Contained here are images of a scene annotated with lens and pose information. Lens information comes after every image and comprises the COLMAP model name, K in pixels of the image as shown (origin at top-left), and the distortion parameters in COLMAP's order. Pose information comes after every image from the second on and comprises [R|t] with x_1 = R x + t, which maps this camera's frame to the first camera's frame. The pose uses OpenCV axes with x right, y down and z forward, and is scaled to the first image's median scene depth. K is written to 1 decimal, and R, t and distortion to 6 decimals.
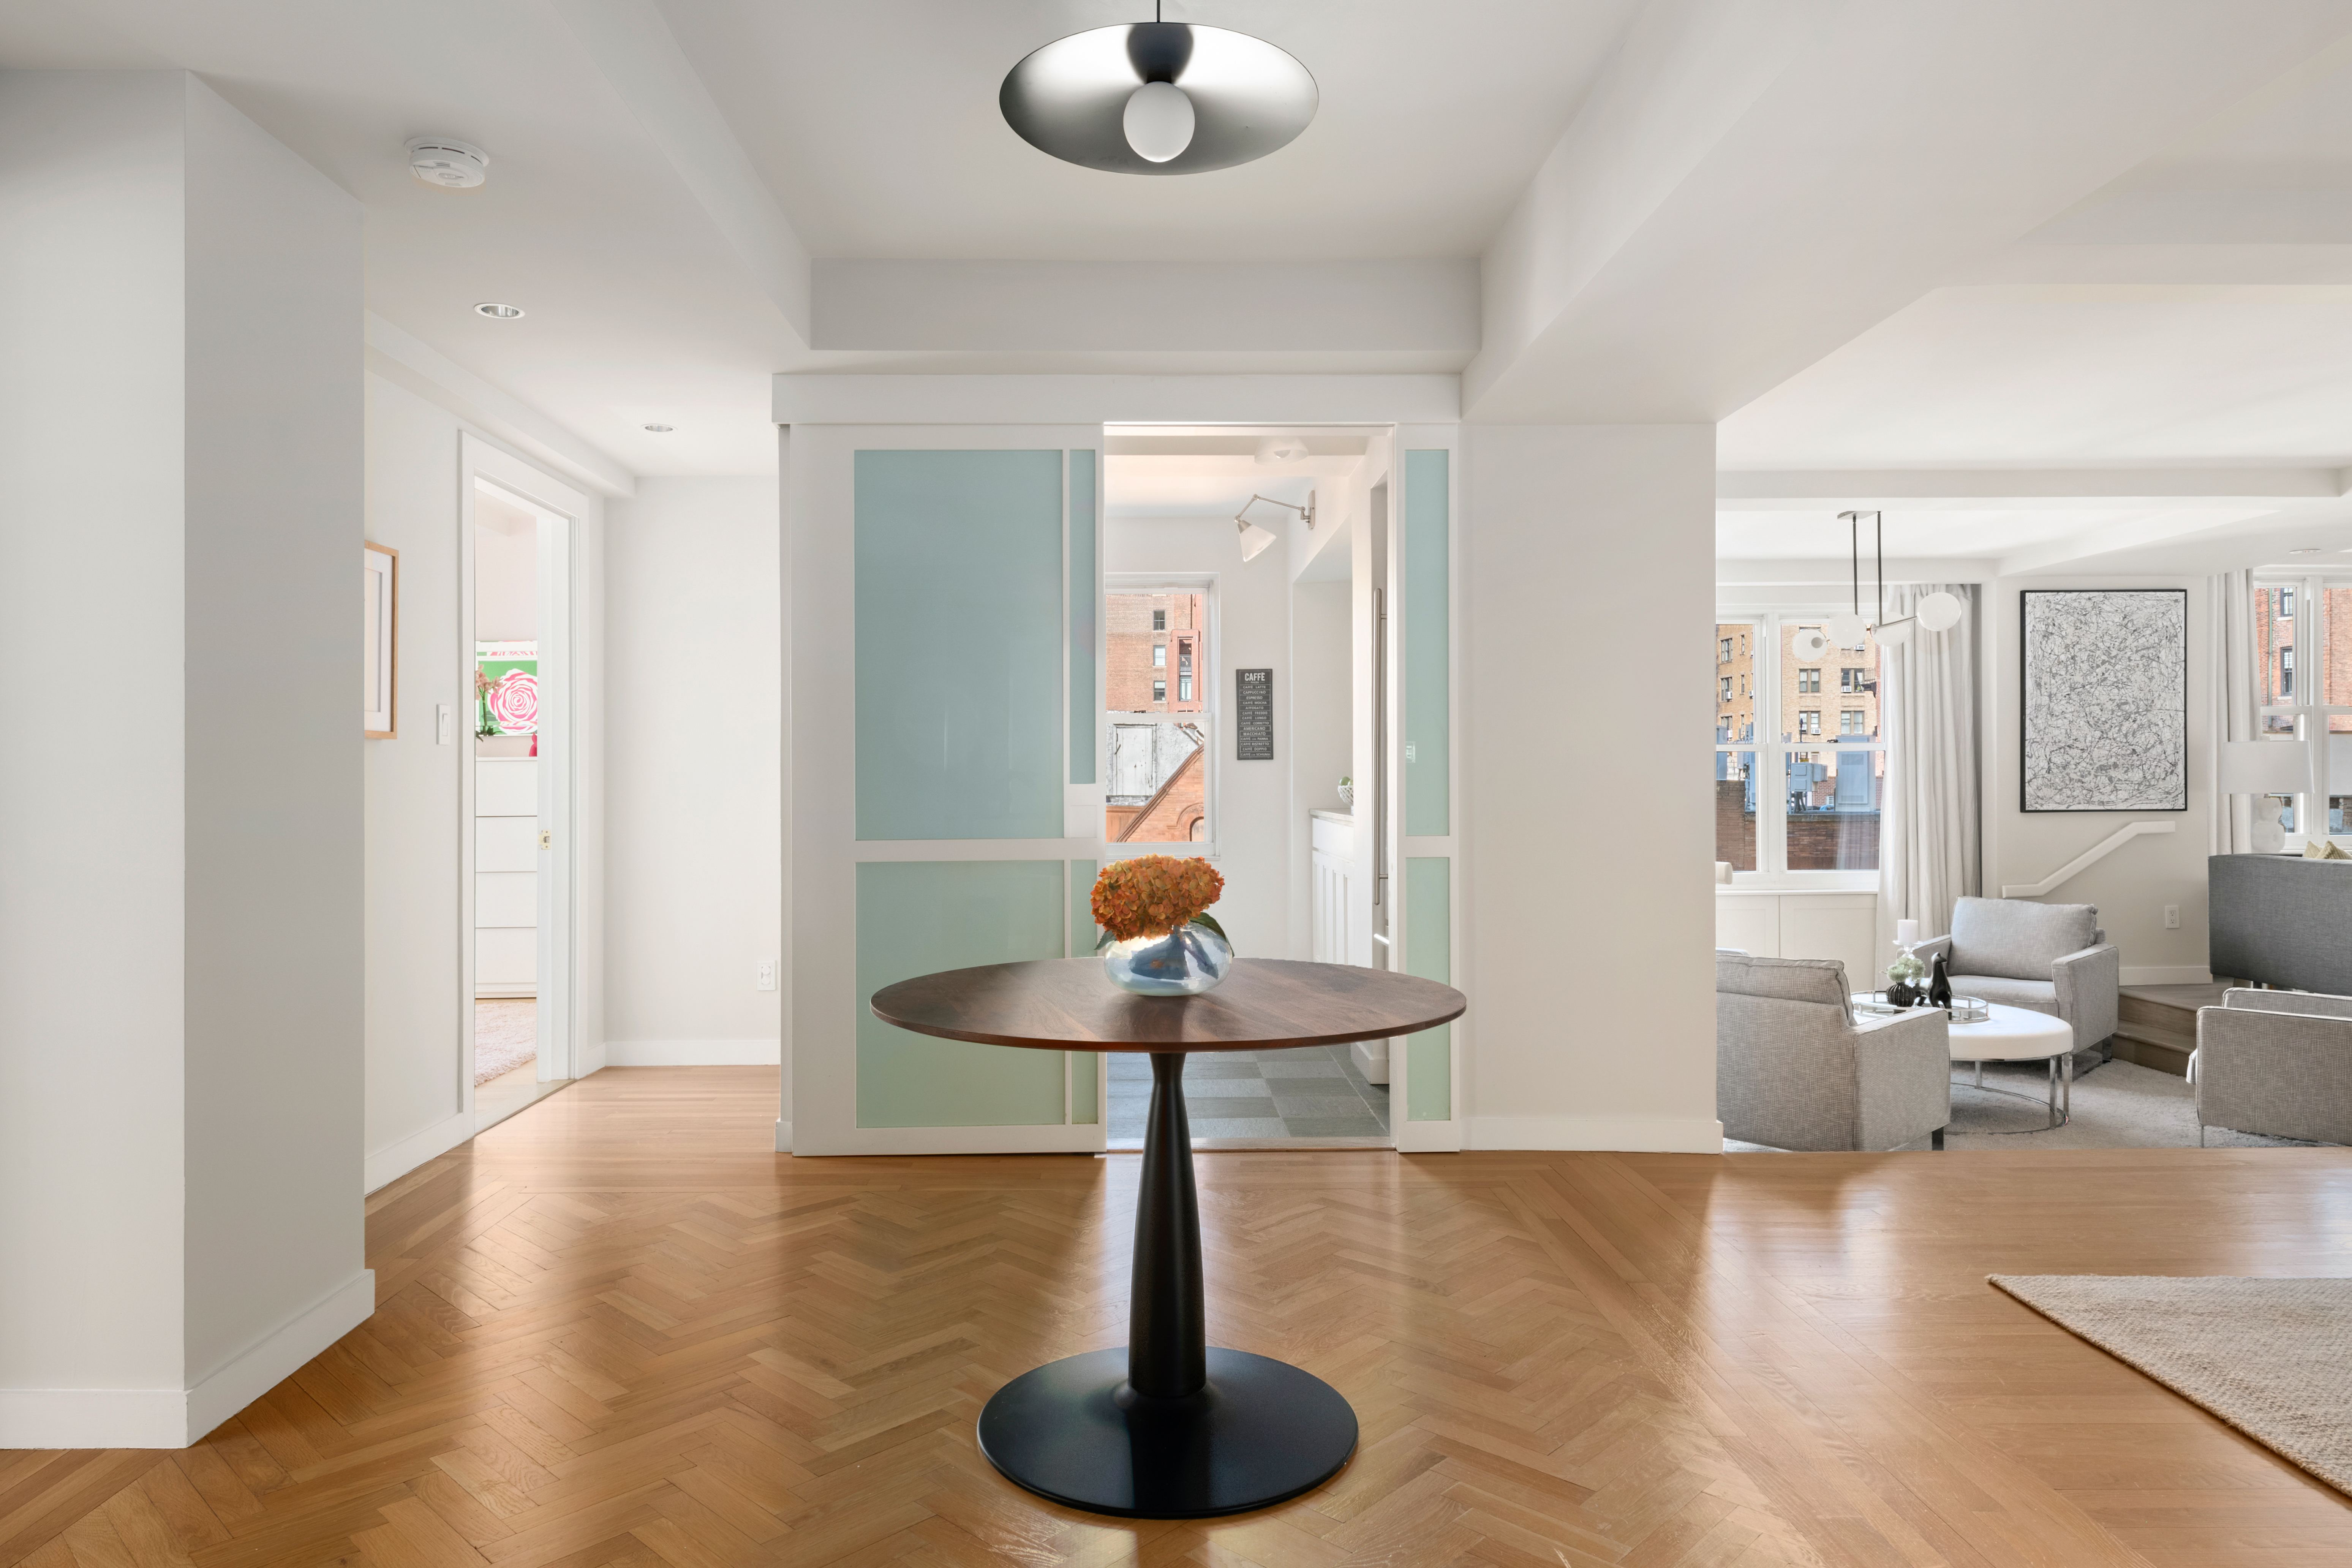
lens RADIAL K [[1477.7, 0, 1171.3], [0, 1477.7, 779.4], [0, 0, 1]] dist [0.003077, 0.000854]
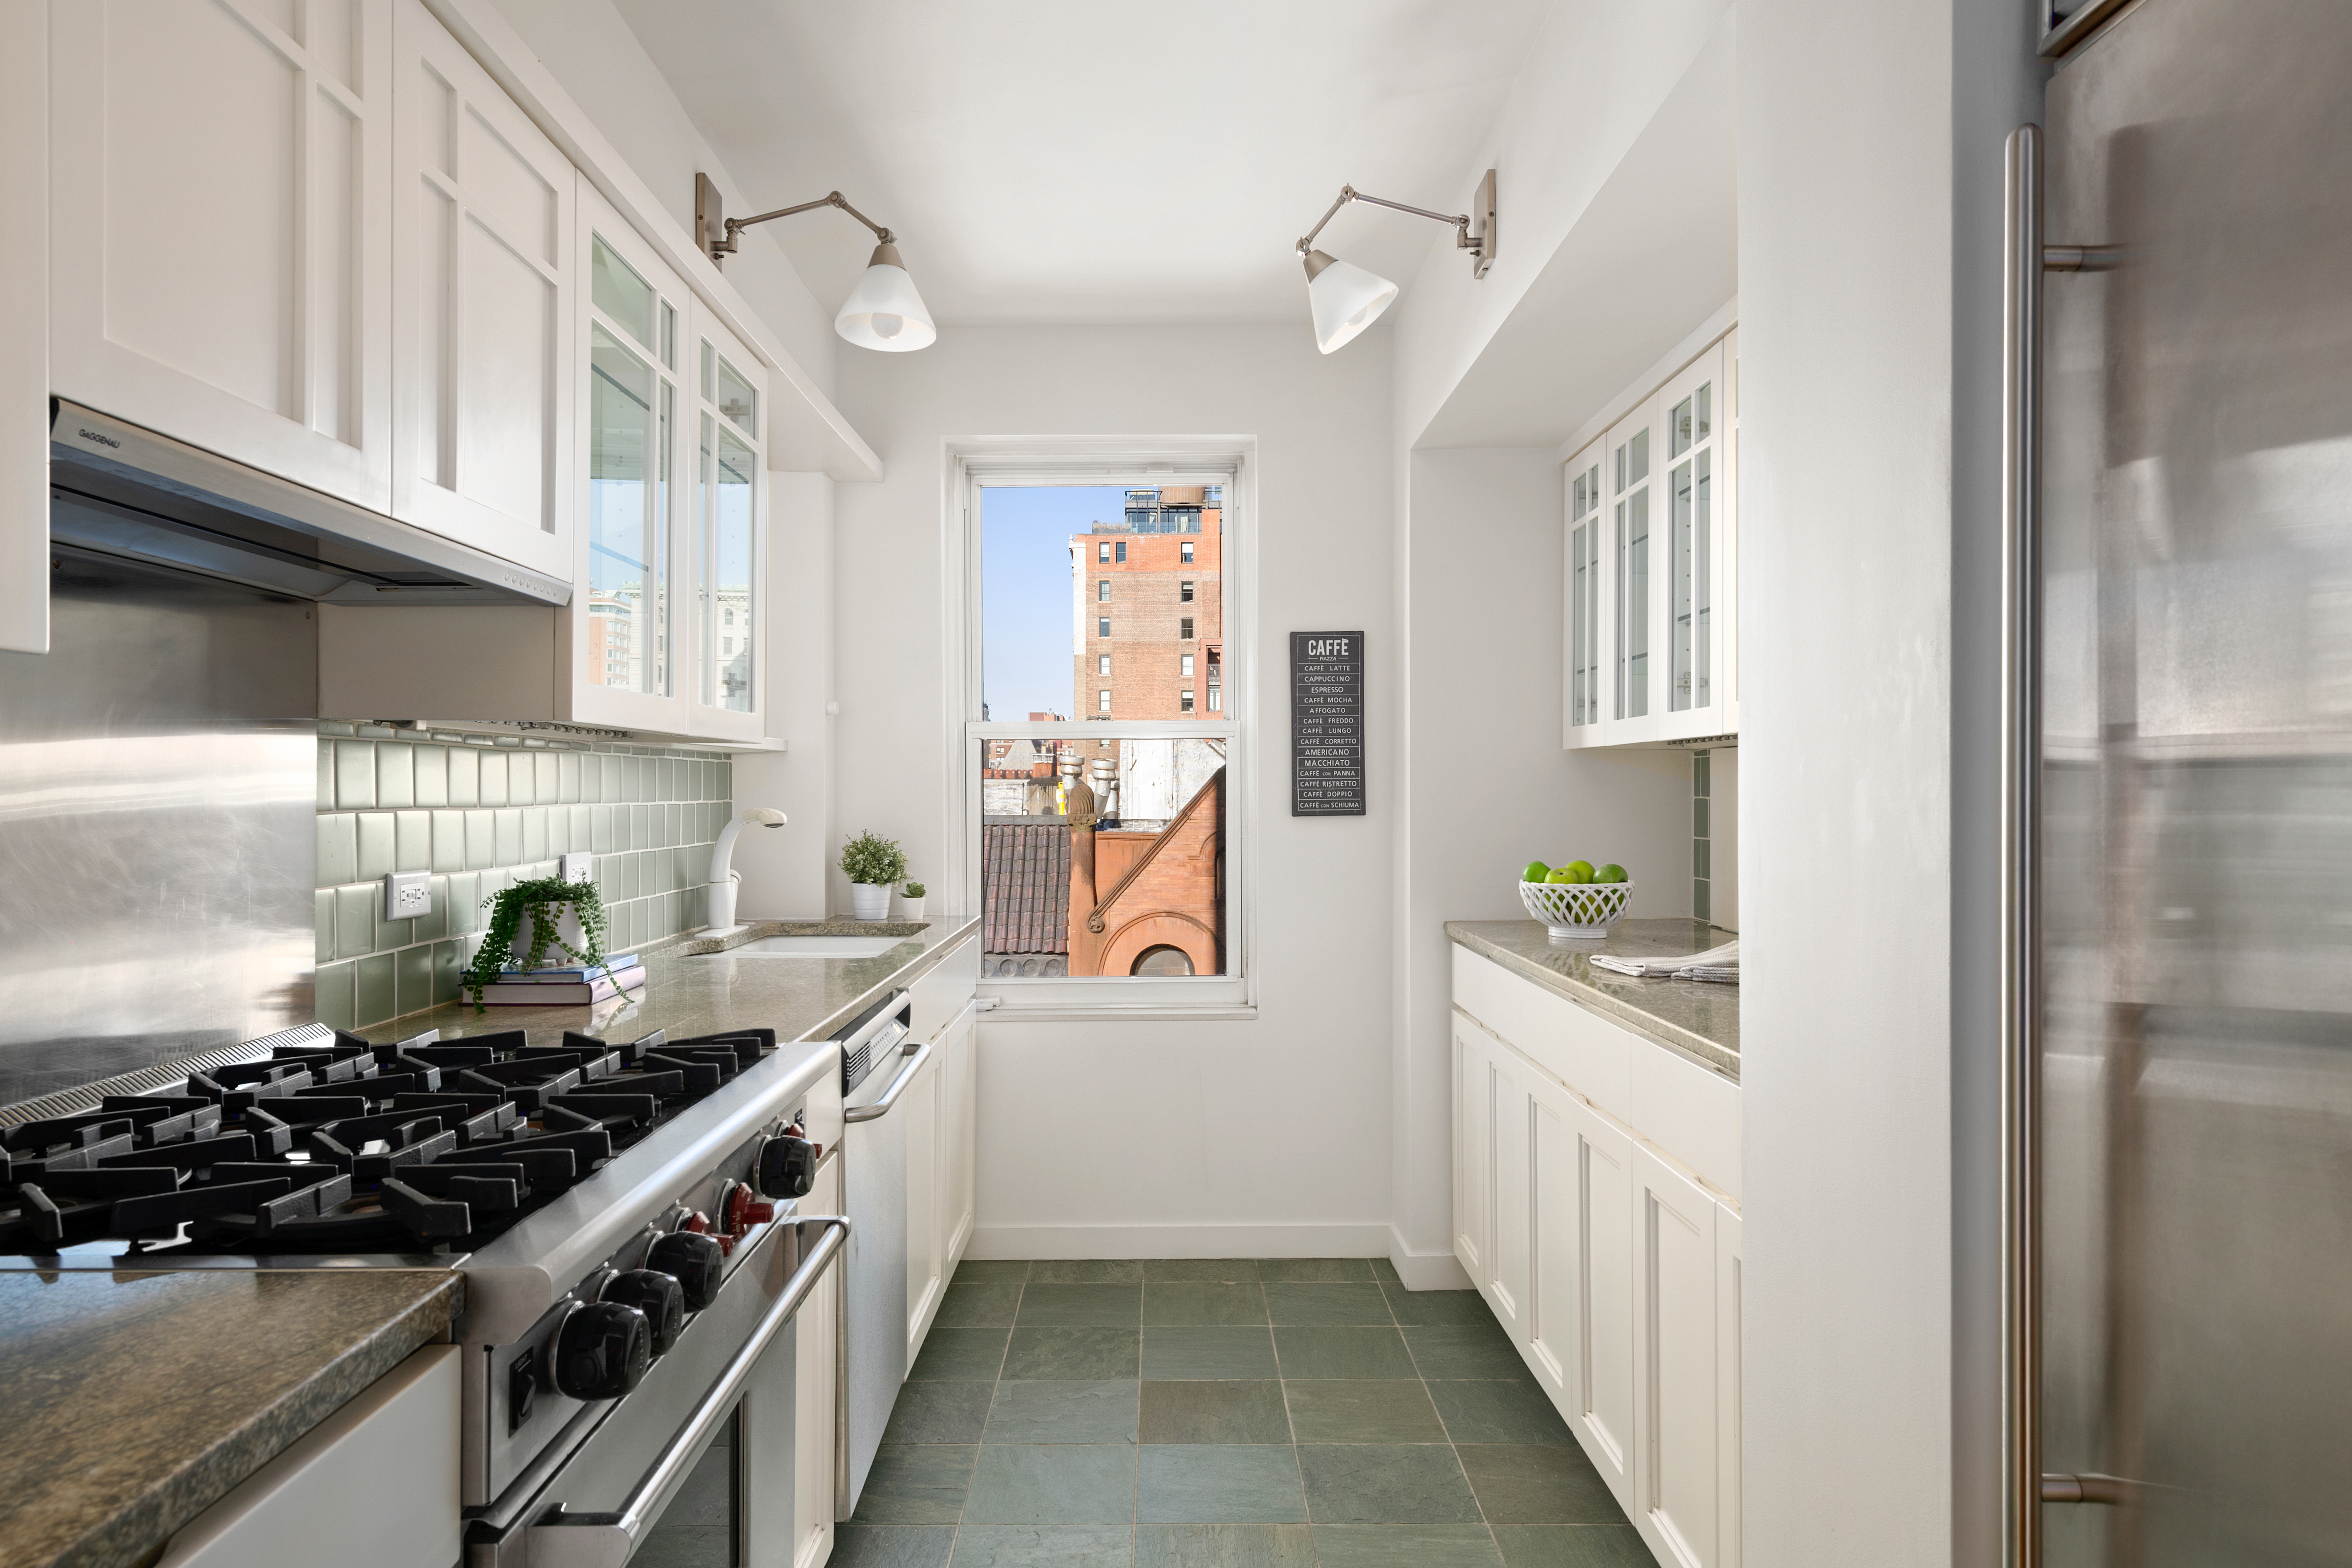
lens RADIAL K [[1477.7, 0, 1178.3], [0, 1477.7, 788.7], [0, 0, 1]] dist [0.003077, 0.000854]
pose [[0.999886, 0.001650, -0.015017, 0.013897], [-0.001666, 0.999998, -0.001108, -0.021220], [0.015016, 0.001133, 0.999887, 0.497129]]
